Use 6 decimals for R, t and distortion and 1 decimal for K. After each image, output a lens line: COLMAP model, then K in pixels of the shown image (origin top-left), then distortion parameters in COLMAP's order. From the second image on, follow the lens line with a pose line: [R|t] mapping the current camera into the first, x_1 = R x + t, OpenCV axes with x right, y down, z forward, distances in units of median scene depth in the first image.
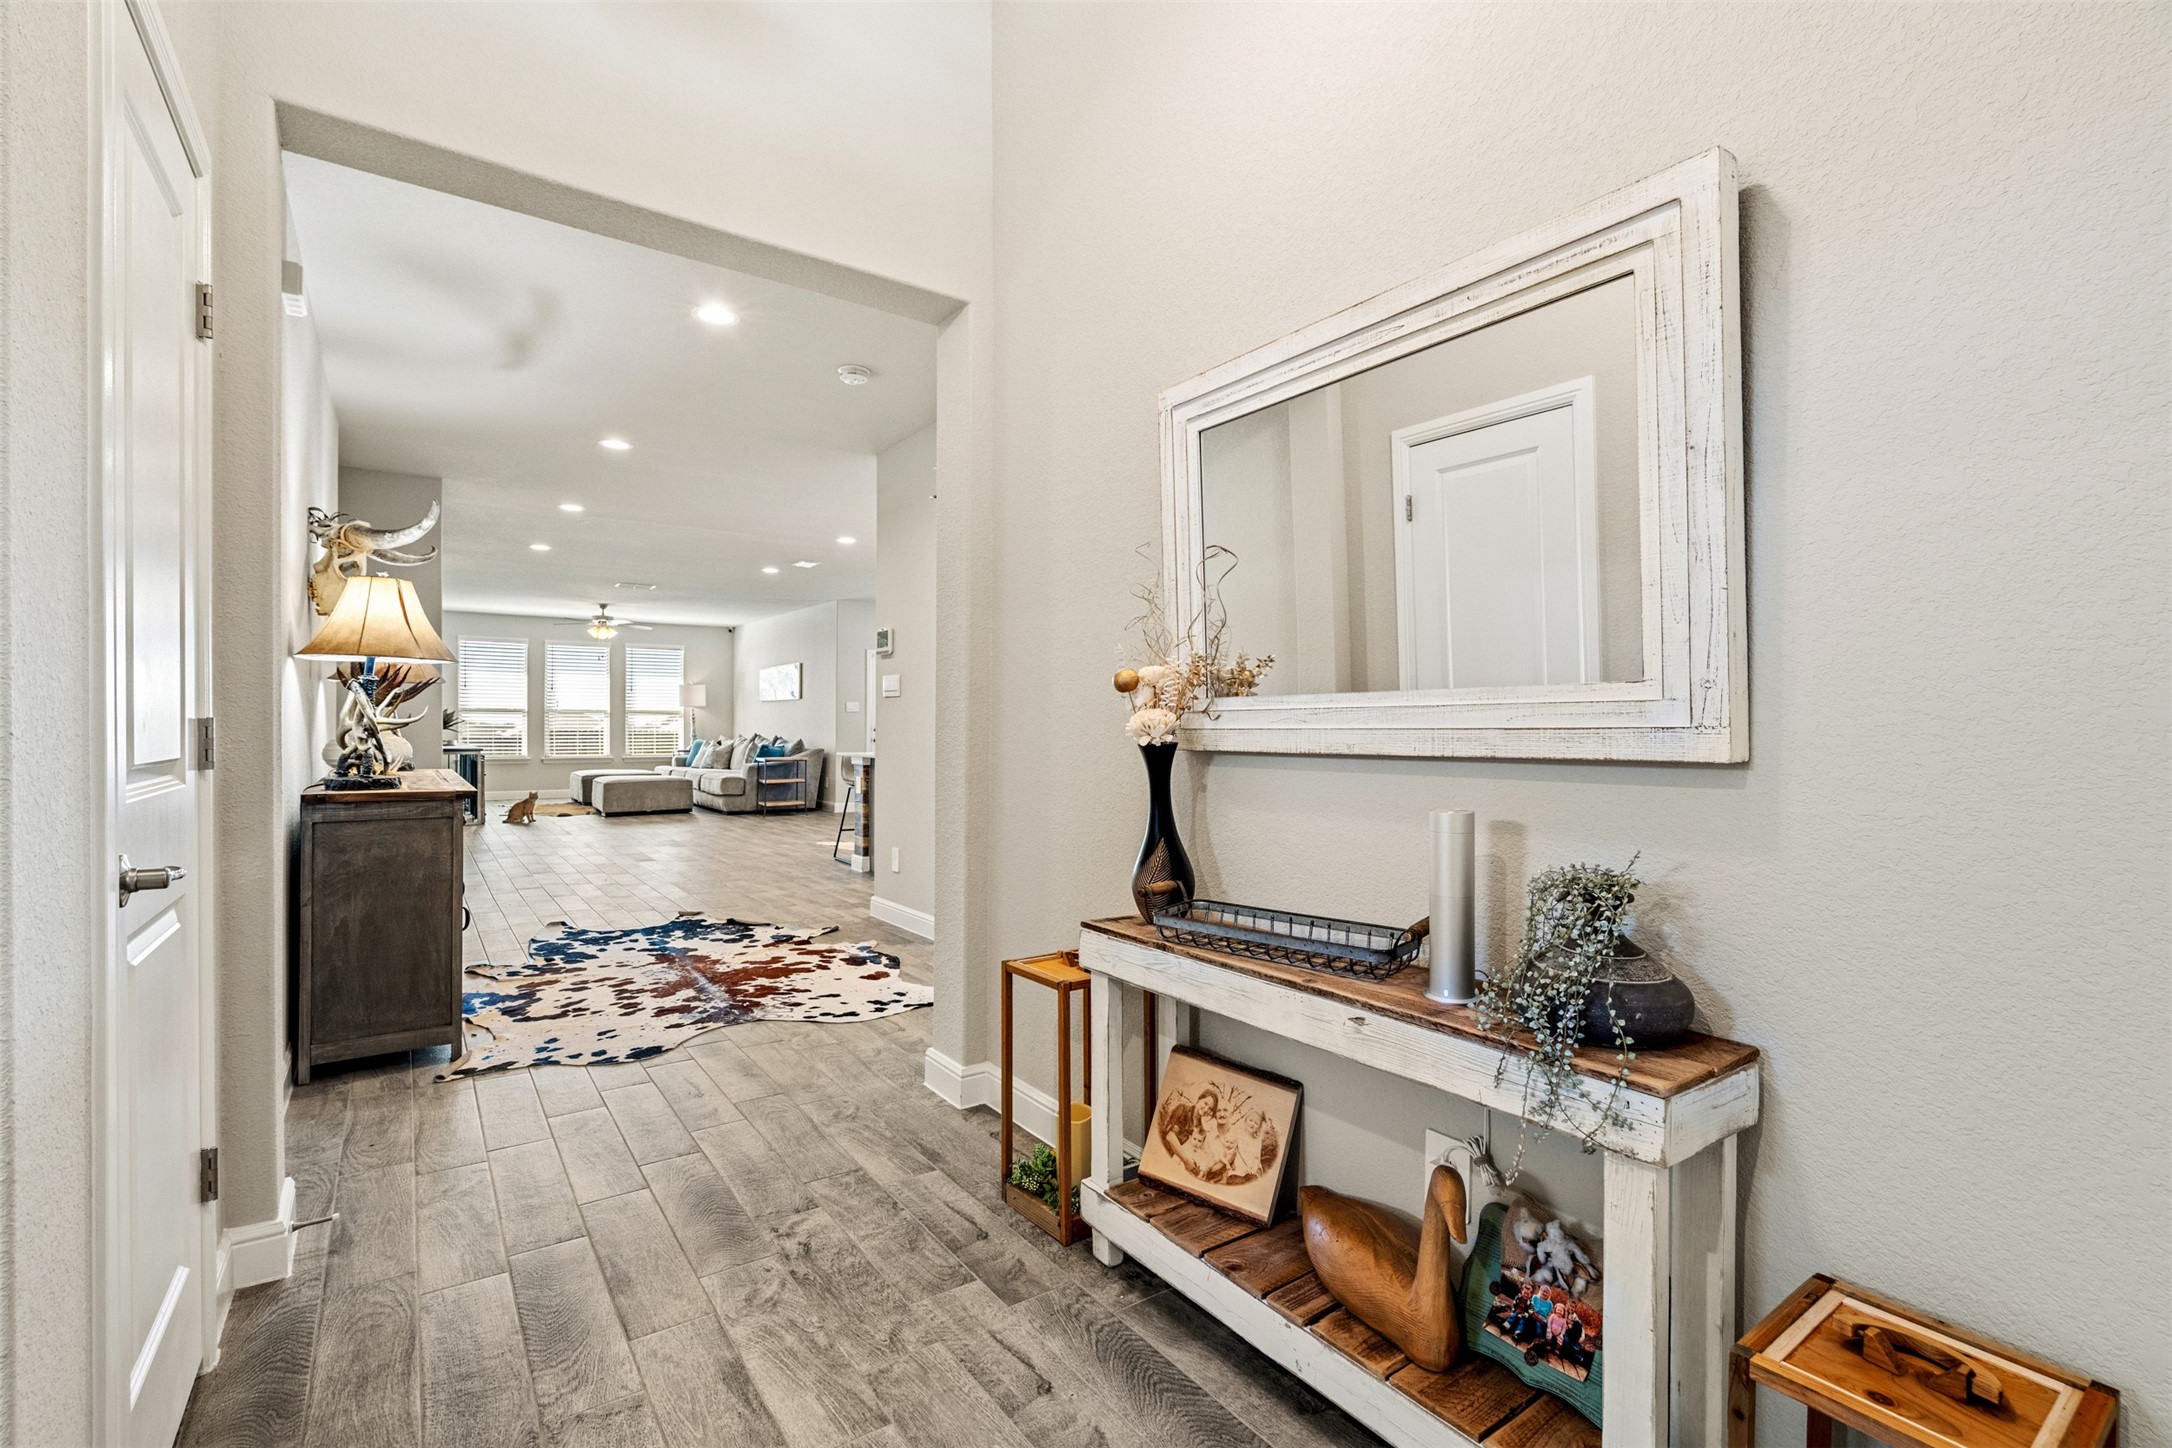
lens RADIAL K [[992.7, 0, 1077.2], [0, 992.7, 720.3], [0, 0, 1]] dist [-0.000715, 0.001388]
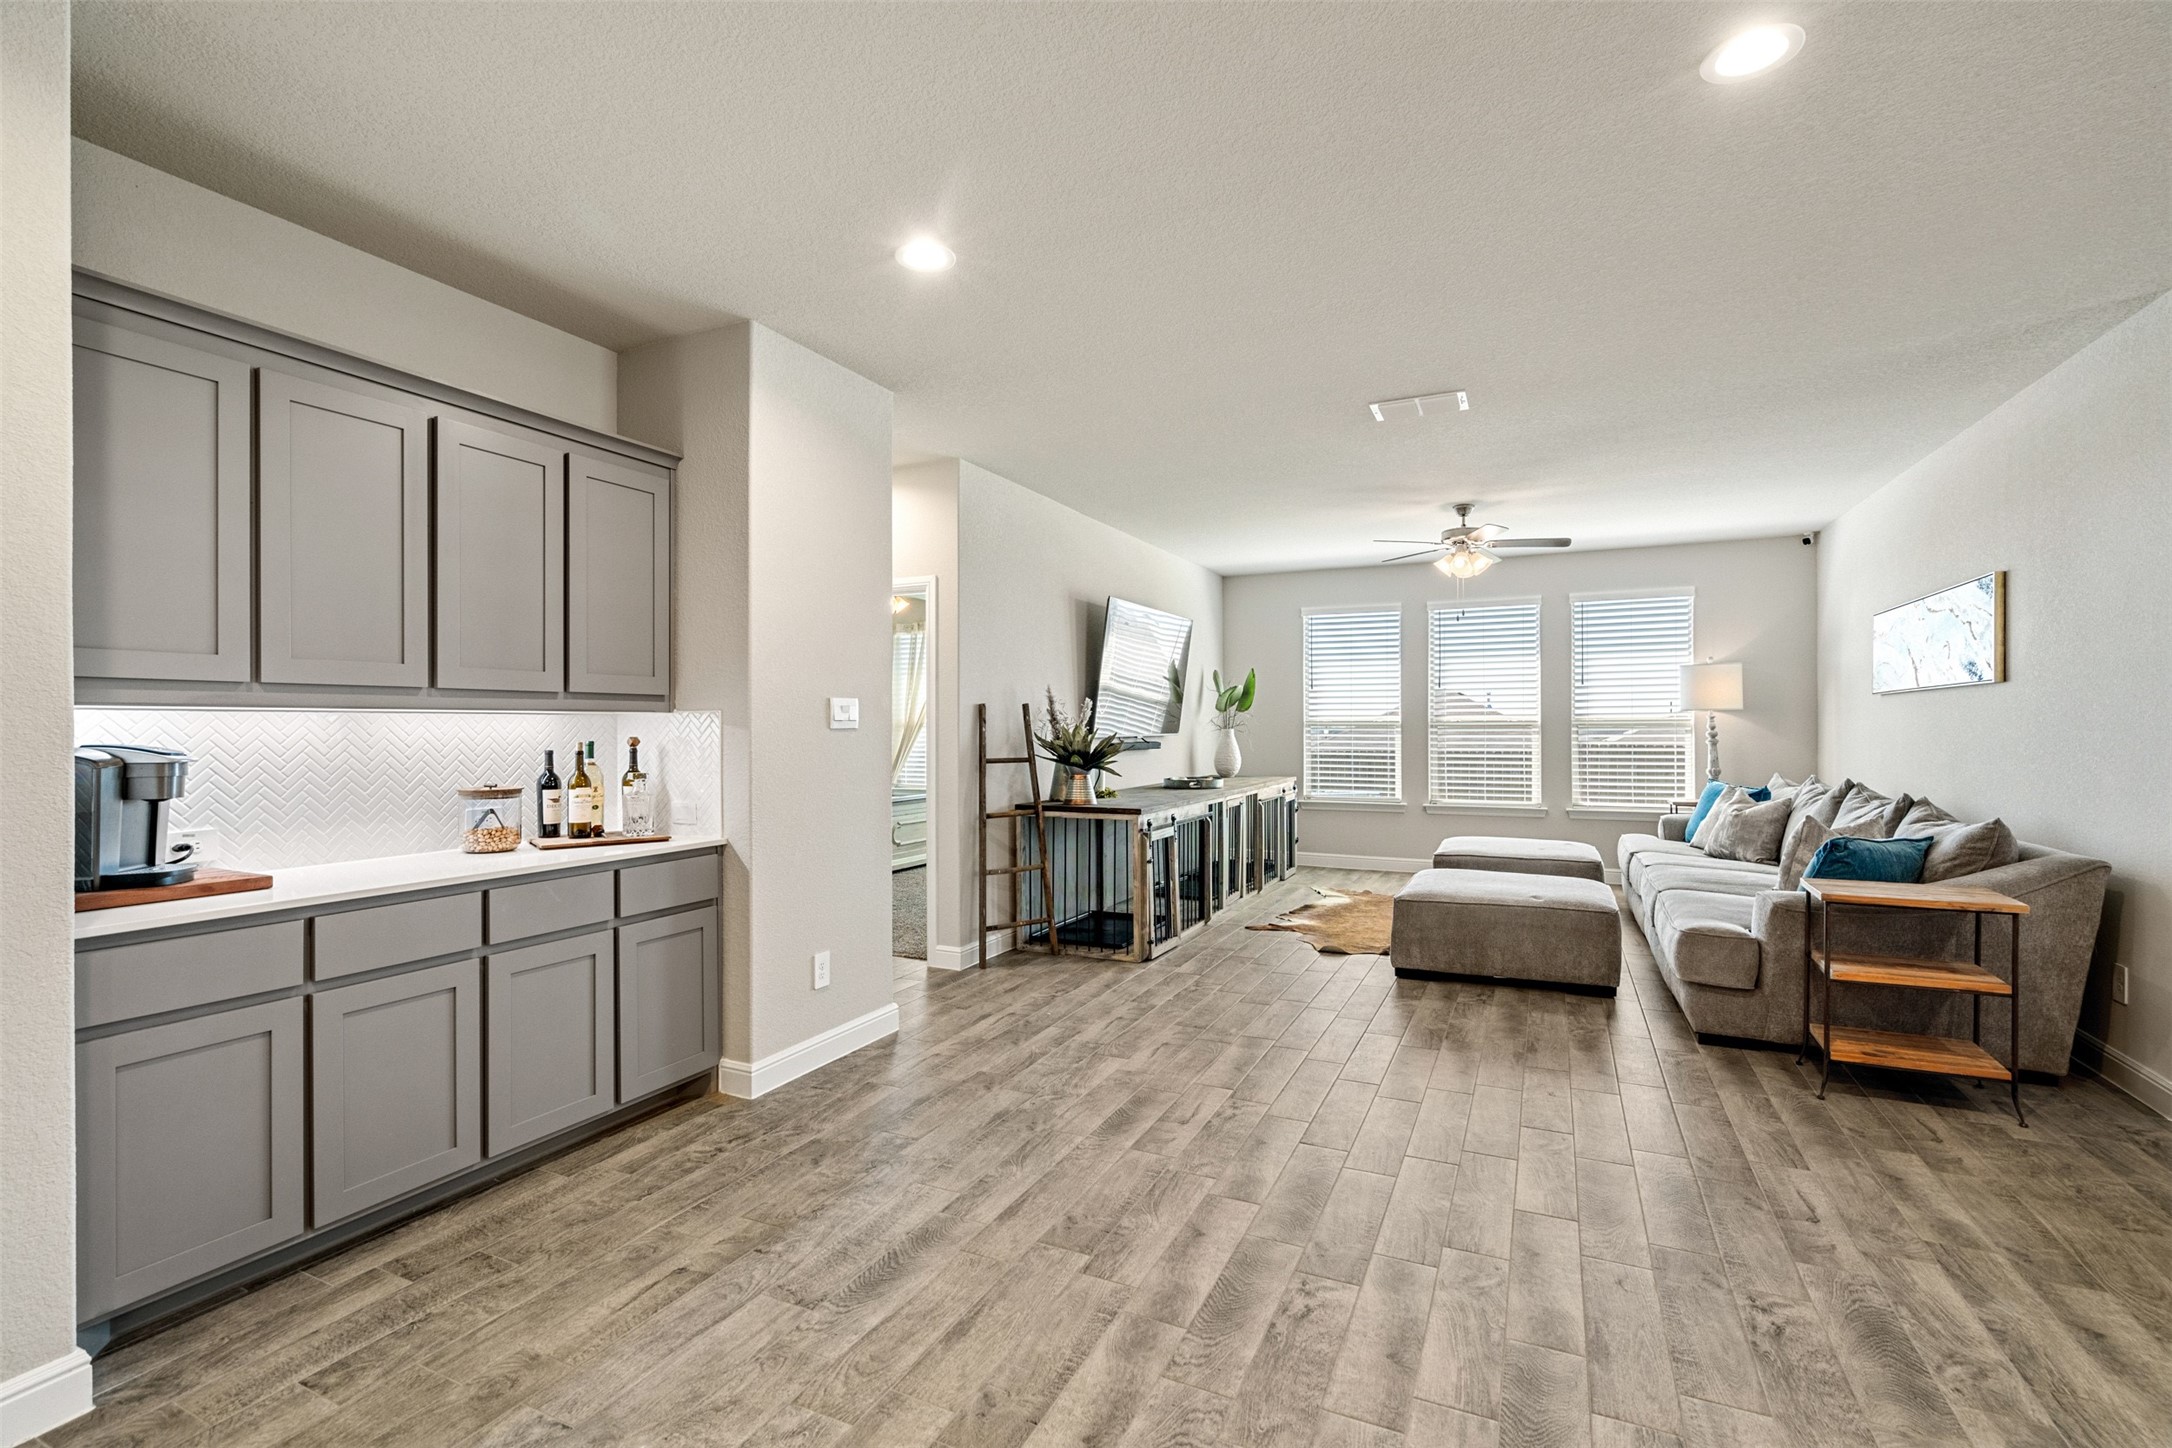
lens RADIAL K [[992.7, 0, 1068.7], [0, 992.7, 741.9], [0, 0, 1]] dist [-0.000715, 0.001388]
pose [[0.502062, 0.008116, -0.864793, -0.158811], [0.011402, 0.999807, 0.016003, -0.011915], [0.864756, -0.017894, 0.501873, 0.600401]]
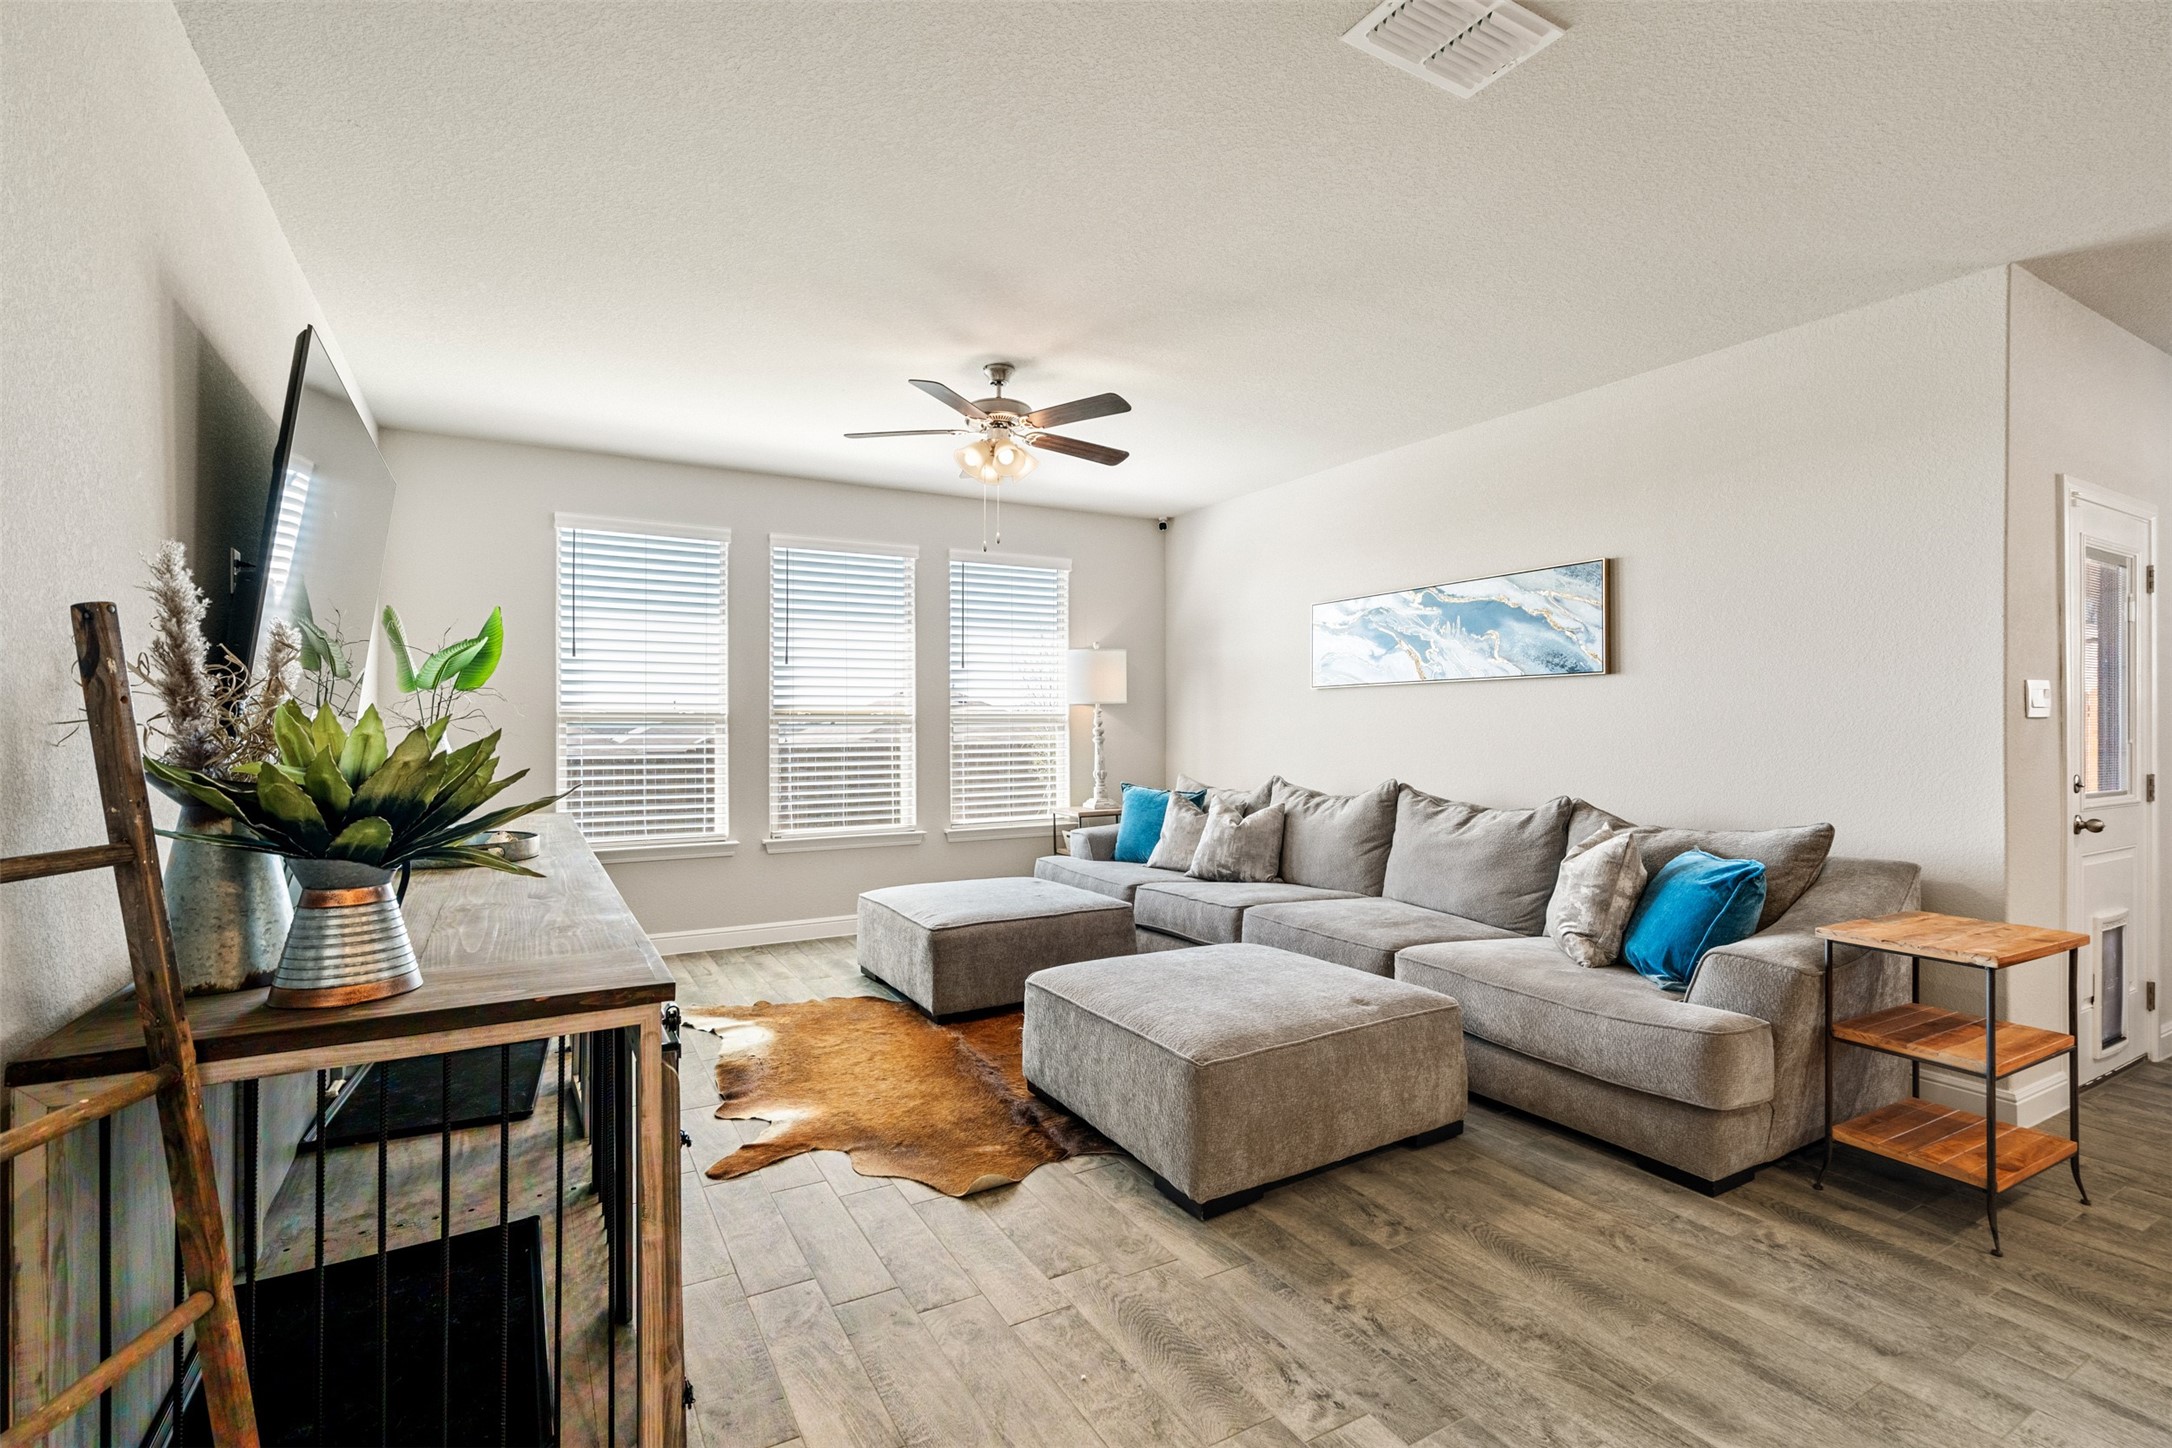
lens RADIAL K [[992.7, 0, 1090.1], [0, 992.7, 732.6], [0, 0, 1]] dist [-0.000715, 0.001388]
pose [[0.997447, -0.005284, -0.071220, -0.437971], [0.006391, 0.999862, 0.015326, -0.009897], [0.071129, -0.015742, 0.997343, 0.713076]]
